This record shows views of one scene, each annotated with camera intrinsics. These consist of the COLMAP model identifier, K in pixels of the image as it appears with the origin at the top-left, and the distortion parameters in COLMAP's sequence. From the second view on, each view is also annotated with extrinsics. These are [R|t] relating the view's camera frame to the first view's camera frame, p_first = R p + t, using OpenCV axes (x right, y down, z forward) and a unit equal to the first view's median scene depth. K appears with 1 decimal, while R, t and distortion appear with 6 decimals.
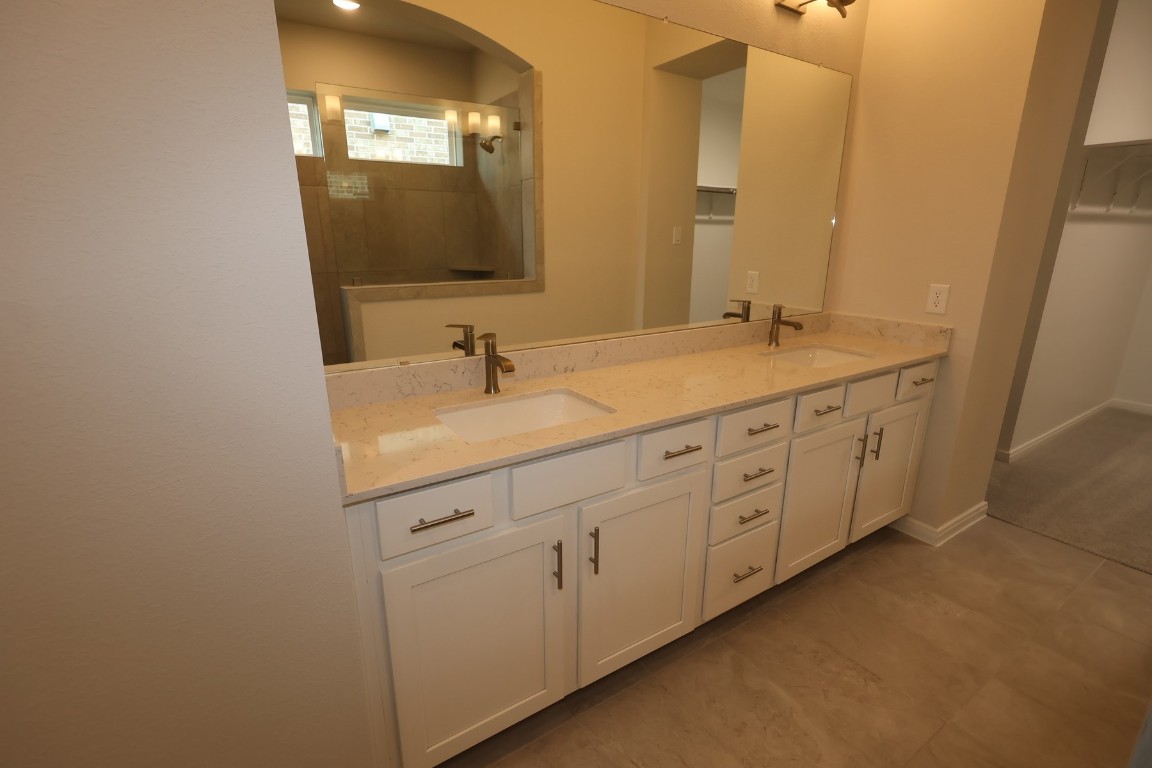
lens RADIAL K [[532.0, 0, 575.3], [0, 532.0, 385.2], [0, 0, 1]] dist [-0.004215, -0.000274]
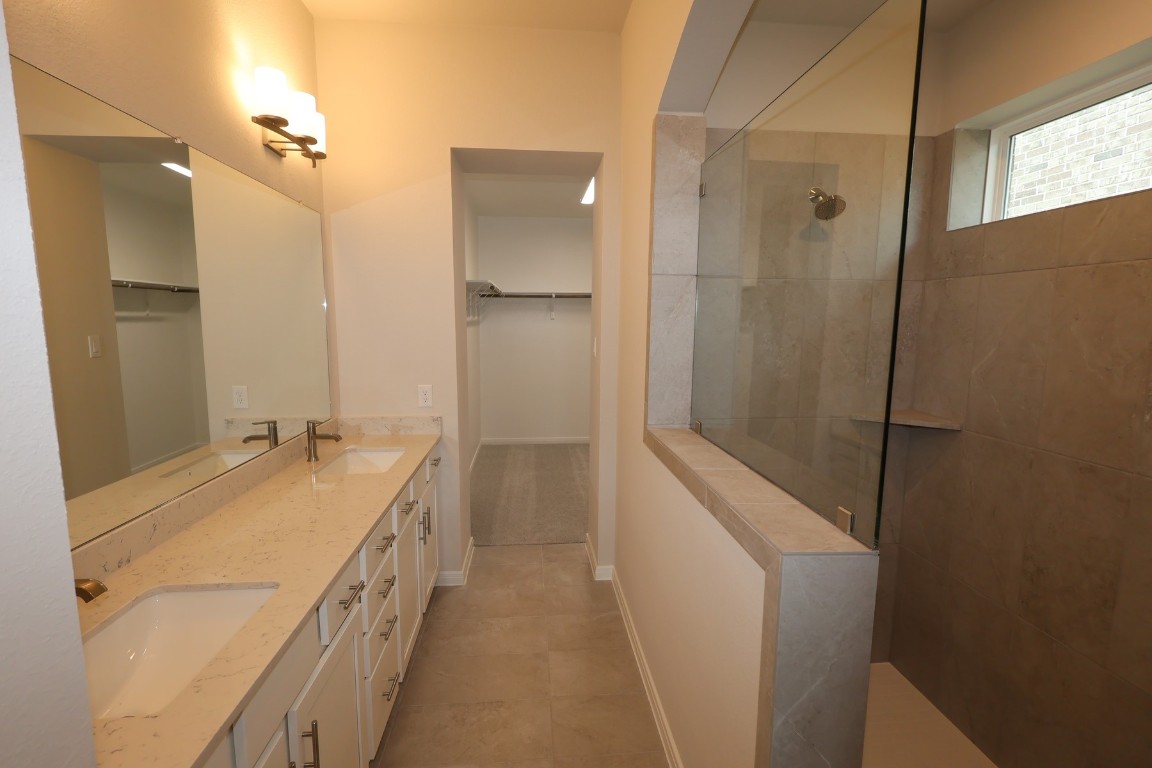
lens RADIAL K [[532.0, 0, 575.3], [0, 532.0, 384.9], [0, 0, 1]] dist [-0.004215, -0.000274]
pose [[0.472676, -0.106815, 0.874739, -0.287742], [0.233451, 0.972340, -0.007415, -0.101048], [-0.849752, 0.207714, 0.484538, 0.066508]]
